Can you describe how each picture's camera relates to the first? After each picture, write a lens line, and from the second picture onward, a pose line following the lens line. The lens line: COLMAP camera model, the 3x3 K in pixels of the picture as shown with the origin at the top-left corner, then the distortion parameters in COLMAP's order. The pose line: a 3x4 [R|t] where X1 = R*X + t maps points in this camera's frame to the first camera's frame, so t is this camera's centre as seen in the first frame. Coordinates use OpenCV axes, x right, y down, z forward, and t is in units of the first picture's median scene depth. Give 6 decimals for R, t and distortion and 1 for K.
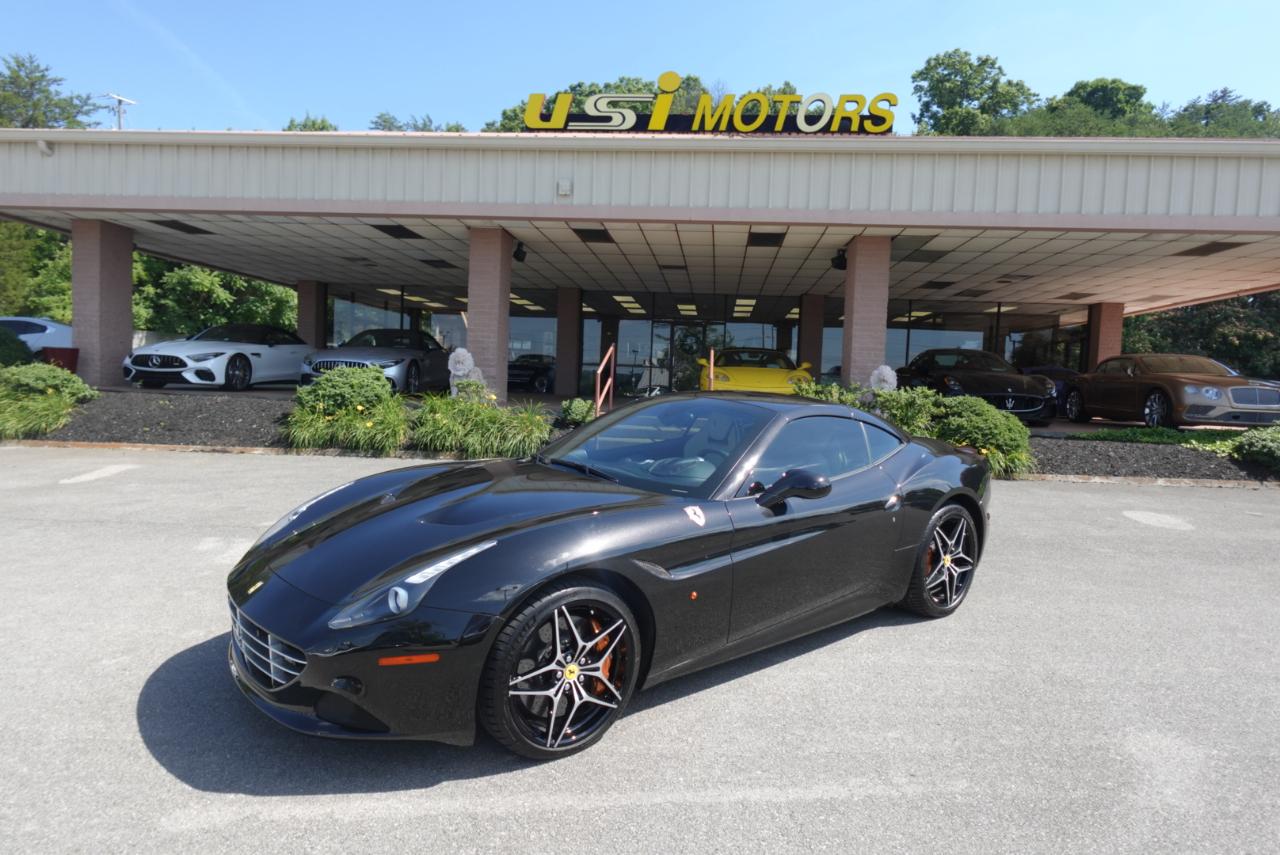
lens RADIAL K [[751.6, 0, 640.5], [0, 751.6, 428.5], [0, 0, 1]] dist [-0.002431, 0.001012]
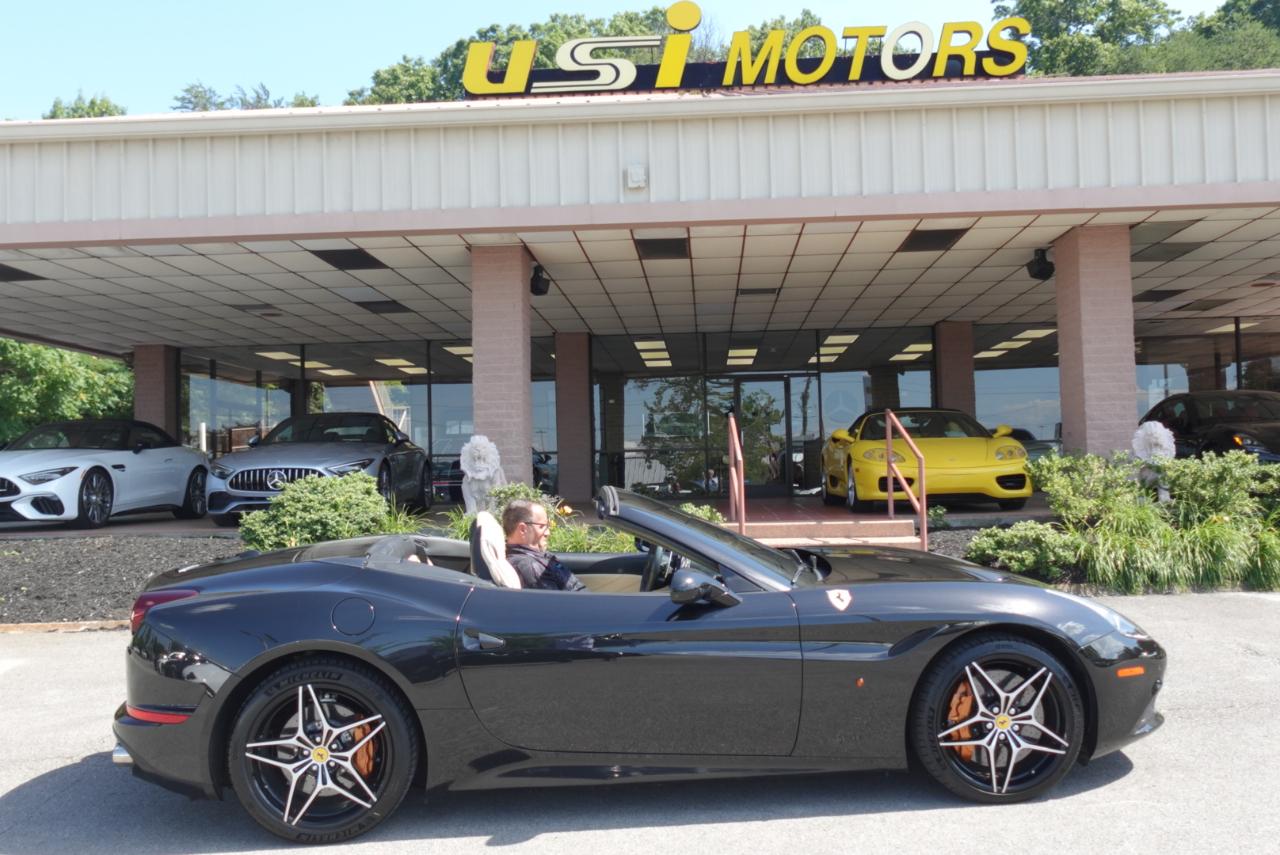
lens RADIAL K [[1190.9, 0, 640.0], [0, 1190.9, 427.5], [0, 0, 1]] dist [-0.009167, 0.009953]
pose [[0.997037, -0.061110, 0.046716, -0.094815], [0.065535, 0.992833, -0.099939, -0.003644], [-0.040274, 0.102705, 0.993896, 0.006294]]
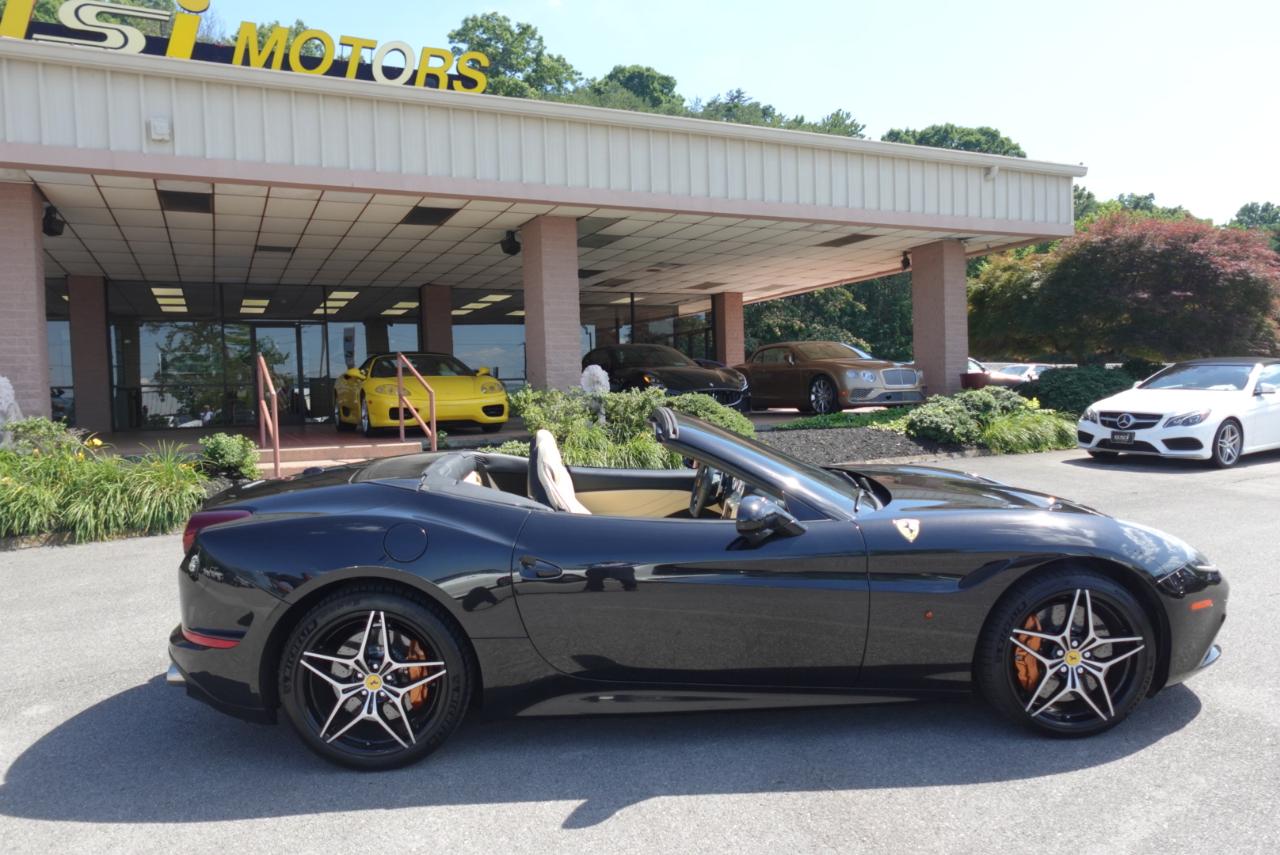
lens RADIAL K [[899.7, 0, 640.4], [0, 899.7, 432.1], [0, 0, 1]] dist [-0.009538, 0.010230]
pose [[0.853015, -0.086327, 0.514697, -0.103370], [0.094263, 0.995489, 0.010744, -0.007619], [-0.513303, 0.039352, 0.857305, 0.049200]]
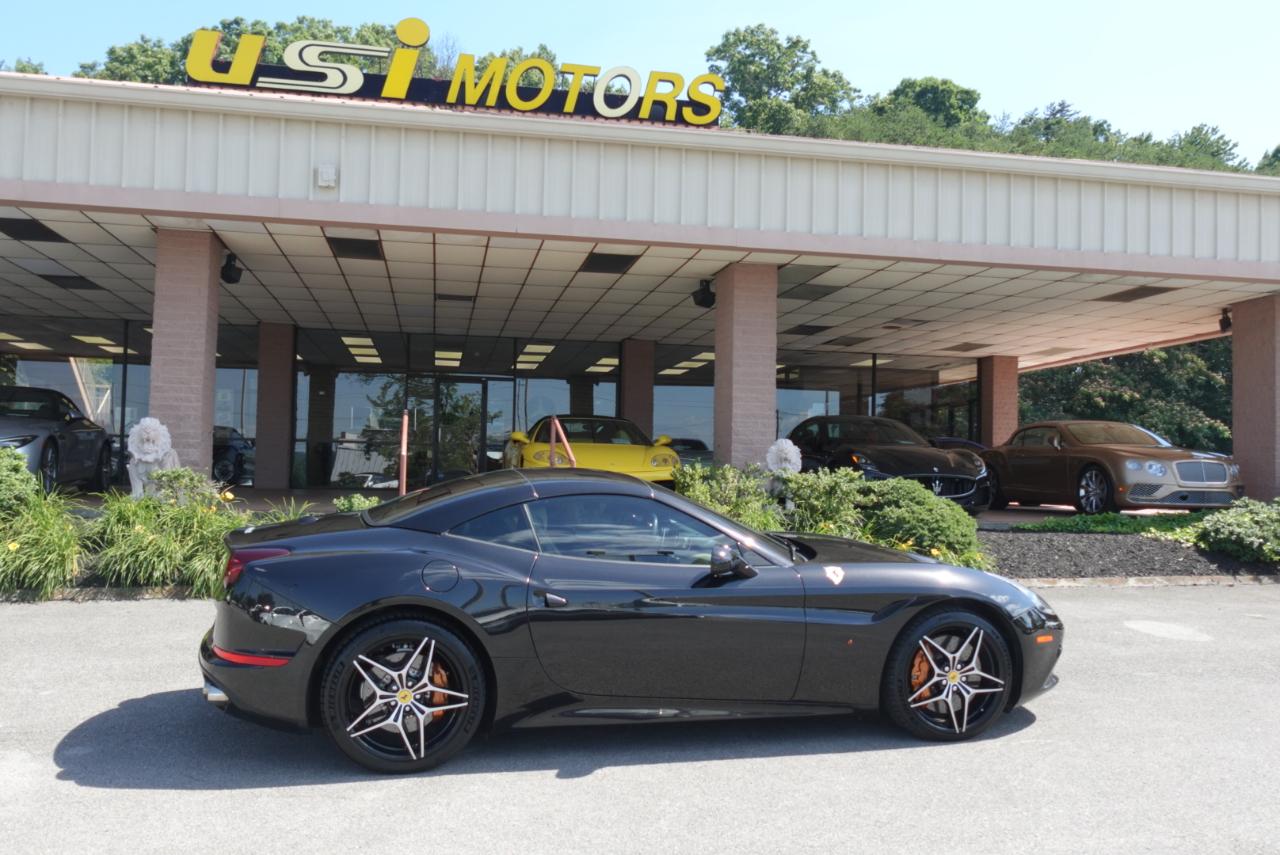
lens RADIAL K [[1099.2, 0, 640.9], [0, 1099.2, 432.1], [0, 0, 1]] dist [-0.014165, 0.021271]
pose [[0.959007, -0.008018, 0.283268, -0.066520], [0.033182, 0.995900, -0.084151, -0.003143], [-0.281432, 0.090101, 0.955342, 0.011003]]
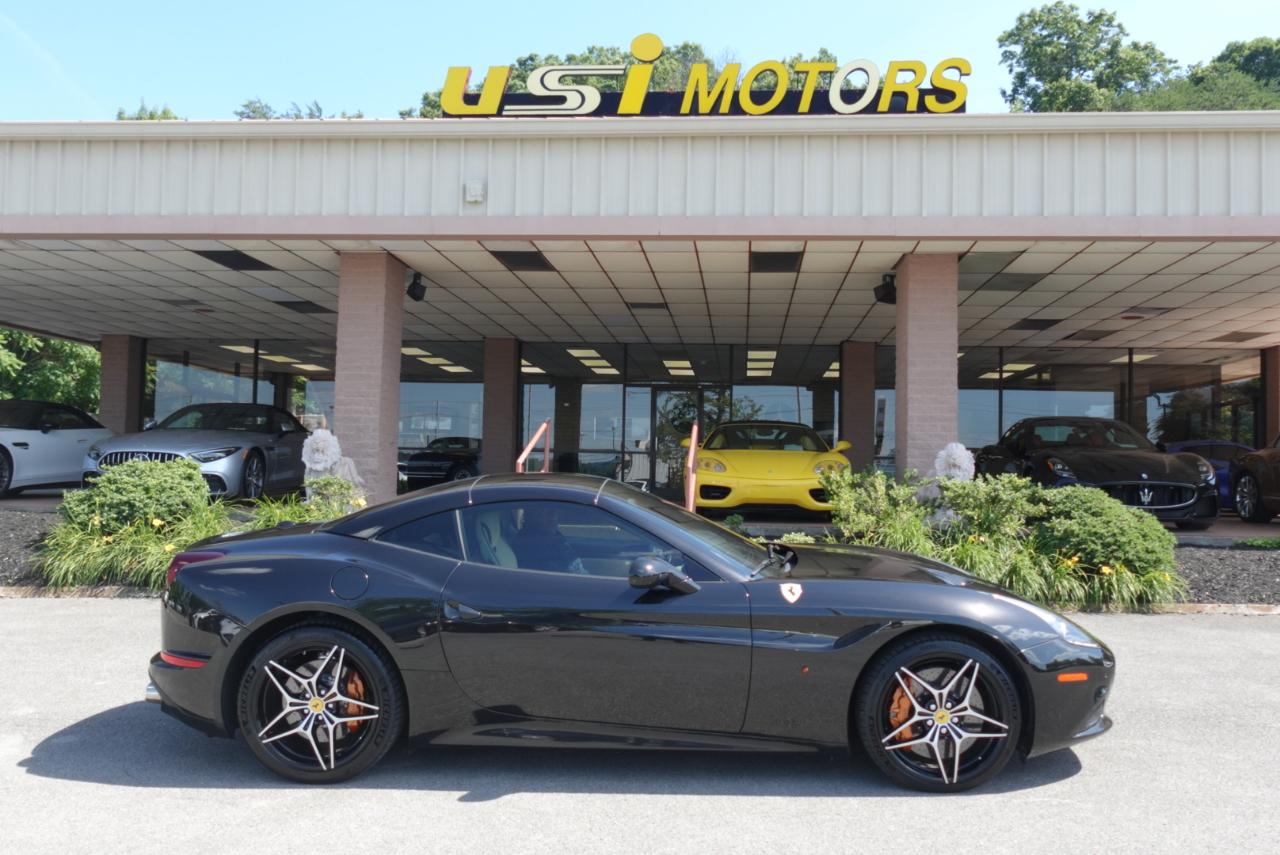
lens RADIAL K [[1099.2, 0, 640.9], [0, 1099.2, 432.1], [0, 0, 1]] dist [-0.014165, 0.021271]
pose [[0.999774, -0.018936, 0.009701, 0.021801], [0.019813, 0.994770, -0.100201, -0.000794], [-0.007753, 0.100370, 0.994920, 0.018898]]
